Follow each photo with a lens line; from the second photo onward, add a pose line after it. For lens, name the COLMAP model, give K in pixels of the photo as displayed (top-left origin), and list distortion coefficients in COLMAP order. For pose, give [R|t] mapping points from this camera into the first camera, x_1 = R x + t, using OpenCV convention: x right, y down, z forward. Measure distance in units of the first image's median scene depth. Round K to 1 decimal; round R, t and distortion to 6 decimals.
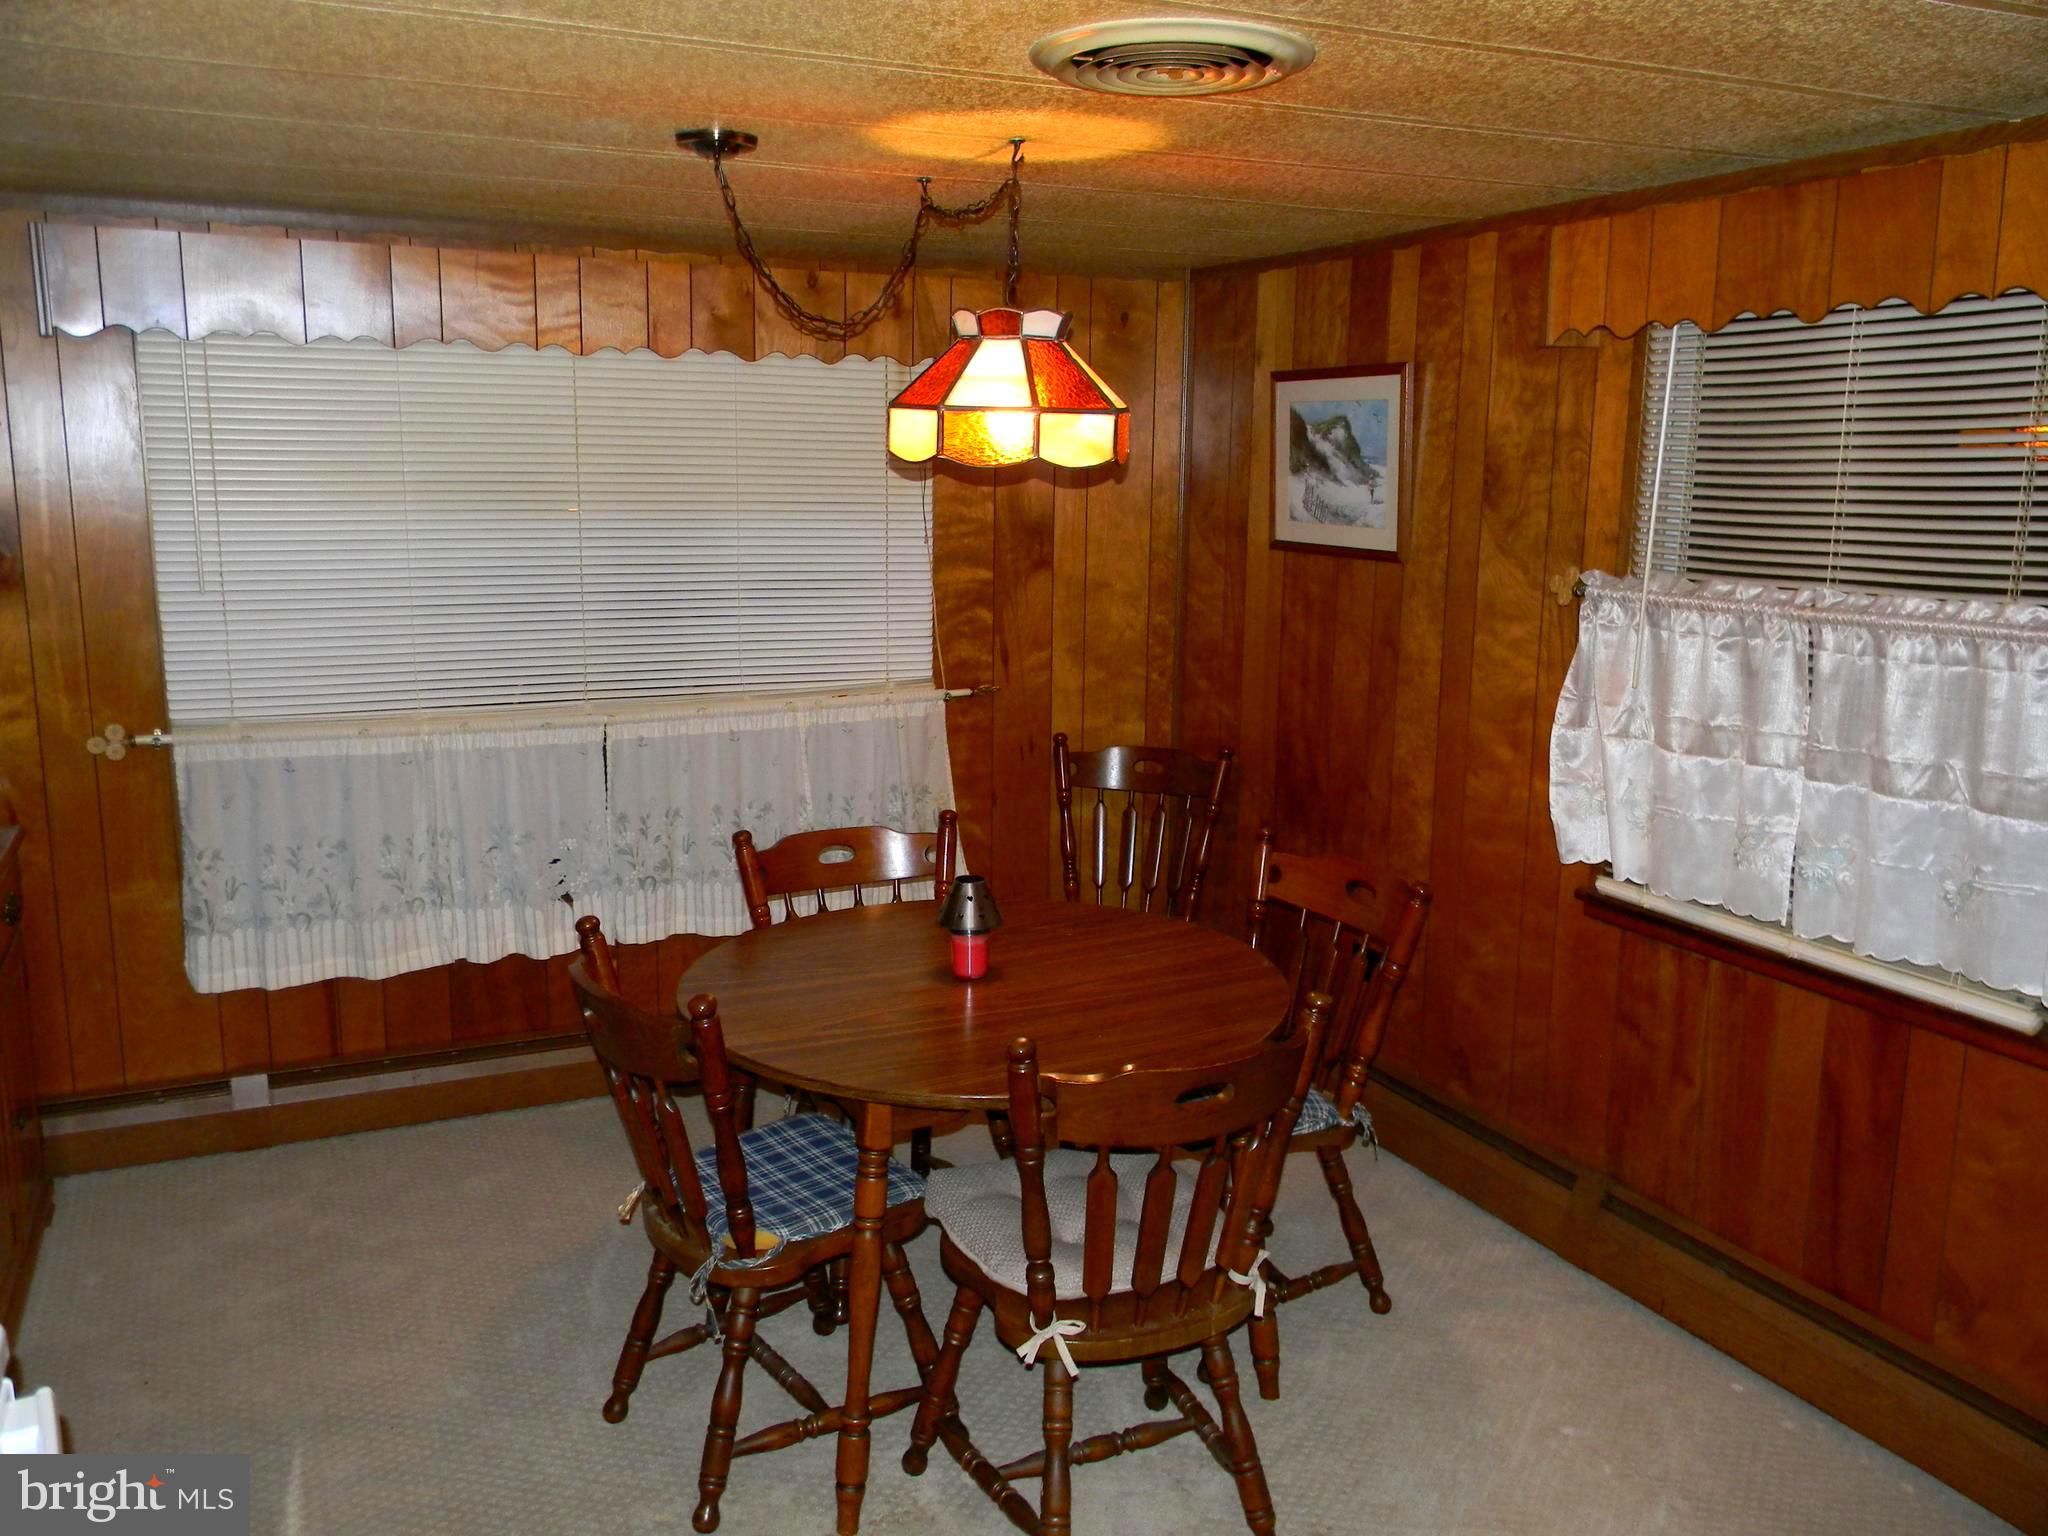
lens RADIAL K [[1648.9, 0, 1020.7], [0, 1648.9, 764.9], [0, 0, 1]] dist [0.009892, -0.010875]
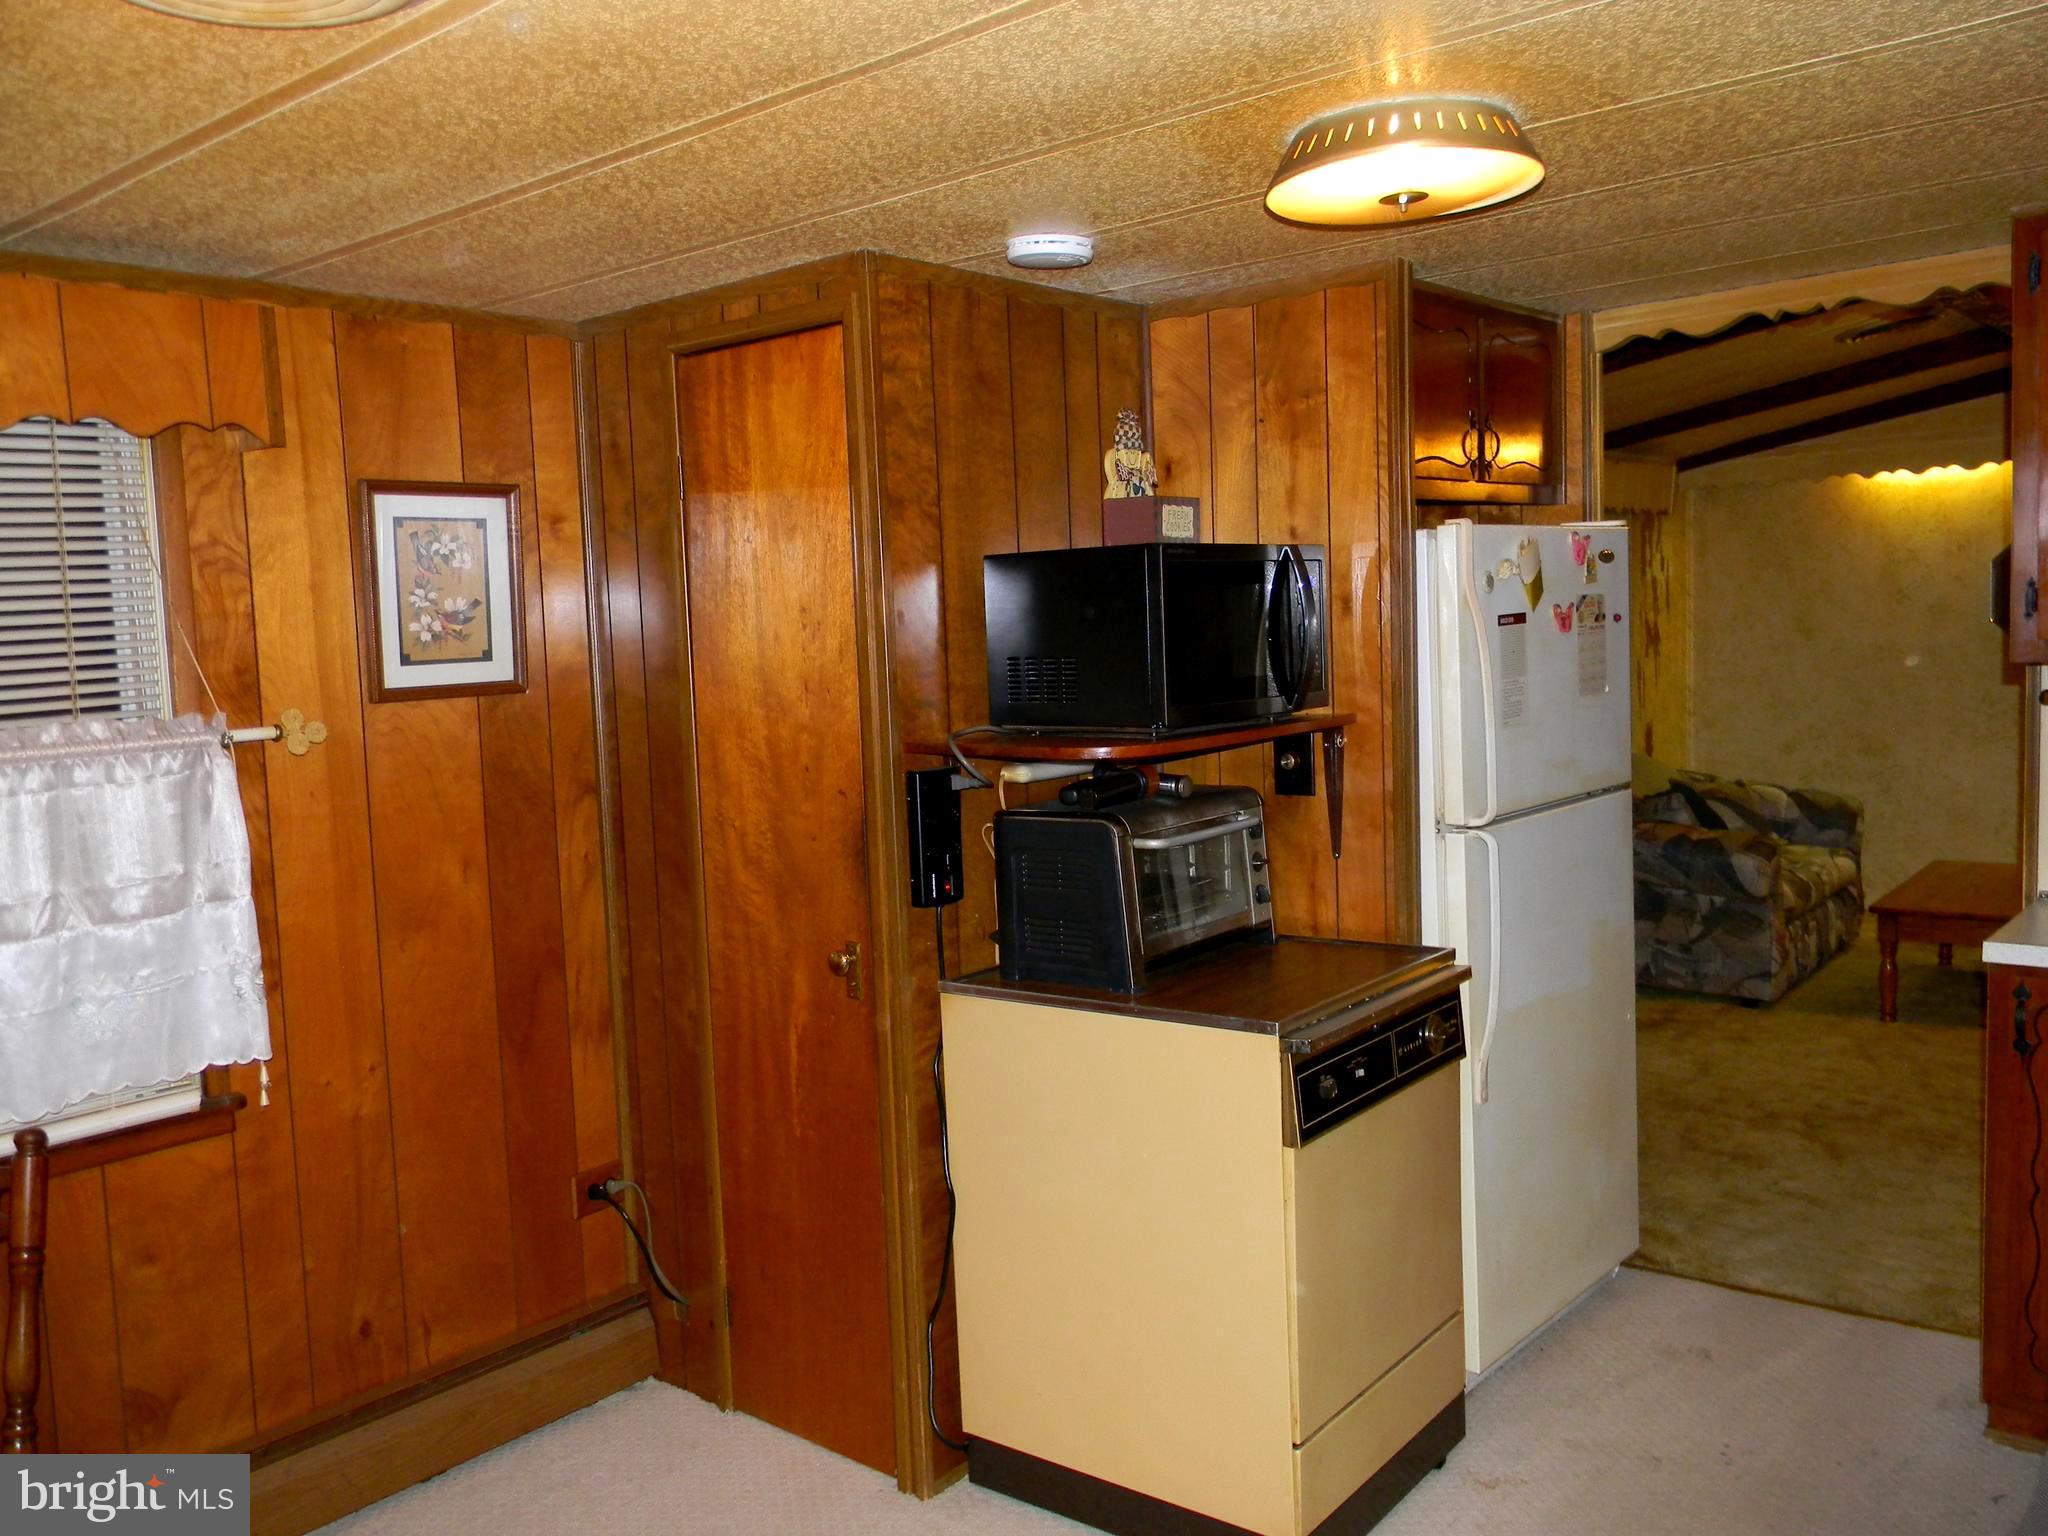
lens RADIAL K [[1655.8, 0, 1011.8], [0, 1655.8, 769.0], [0, 0, 1]] dist [0.025922, -0.049997]
pose [[-0.413994, -0.072820, 0.907362, -0.366798], [0.203250, 0.964235, 0.170119, -0.081338], [-0.887298, 0.254850, -0.384387, 0.570050]]
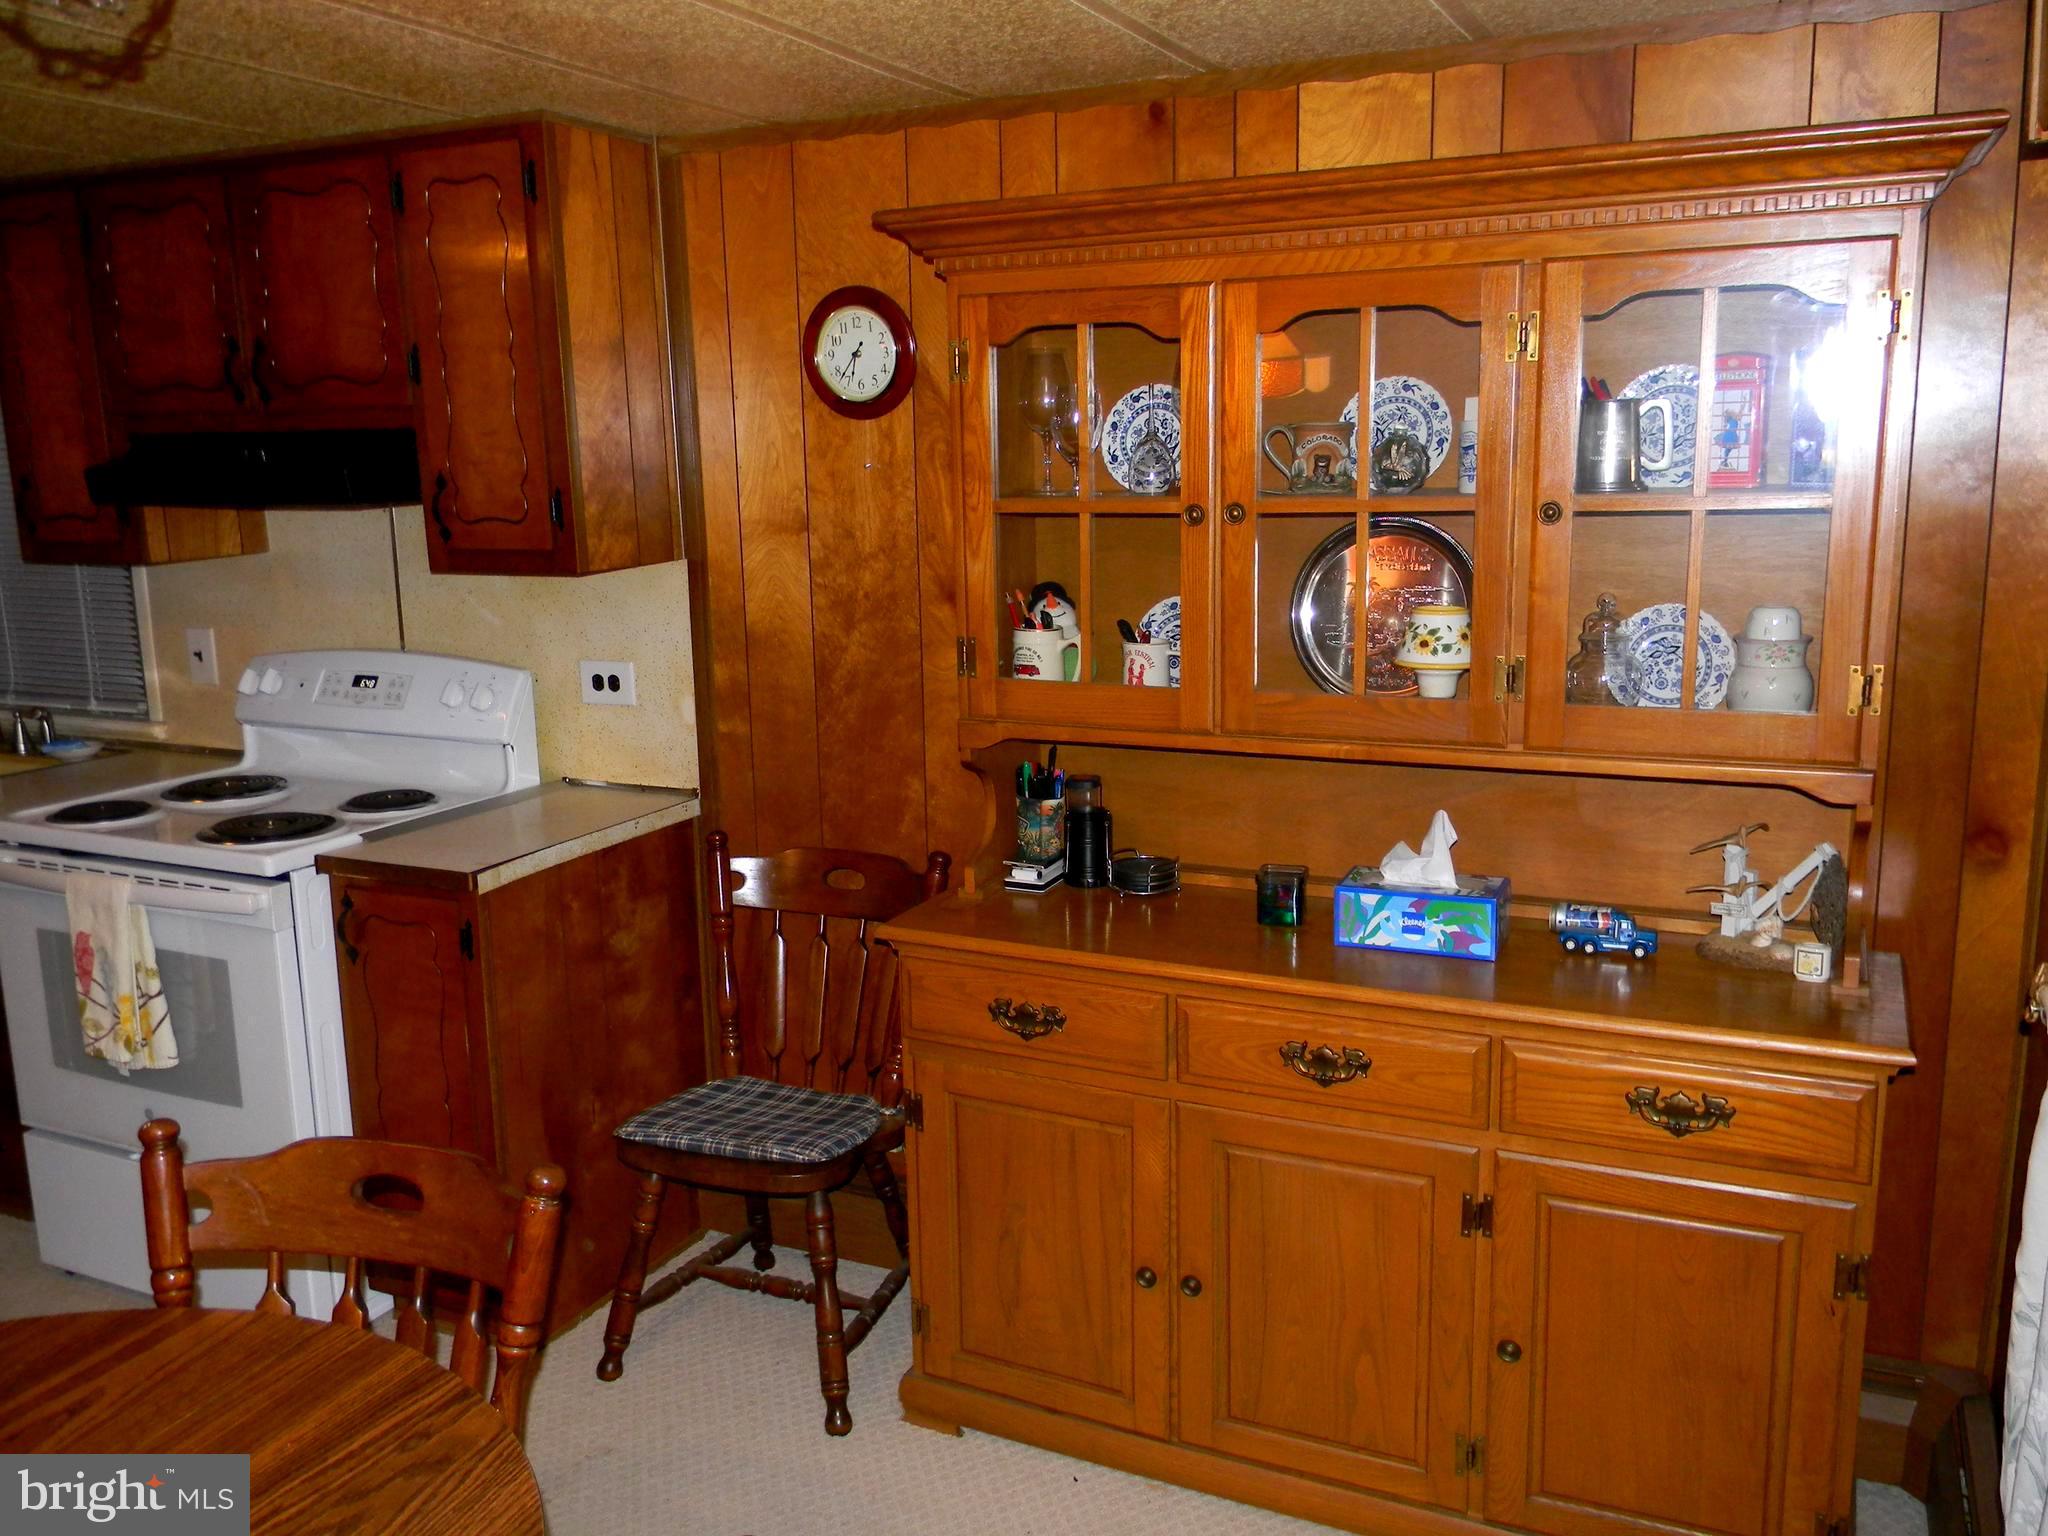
lens RADIAL K [[1680.1, 0, 1016.5], [0, 1680.1, 768.3], [0, 0, 1]] dist [0.035486, -0.031254]
pose [[-0.773117, 0.121070, -0.622601, -0.020990], [-0.105942, 0.943173, 0.314962, -0.182381], [0.625353, 0.309462, -0.716357, 1.066781]]
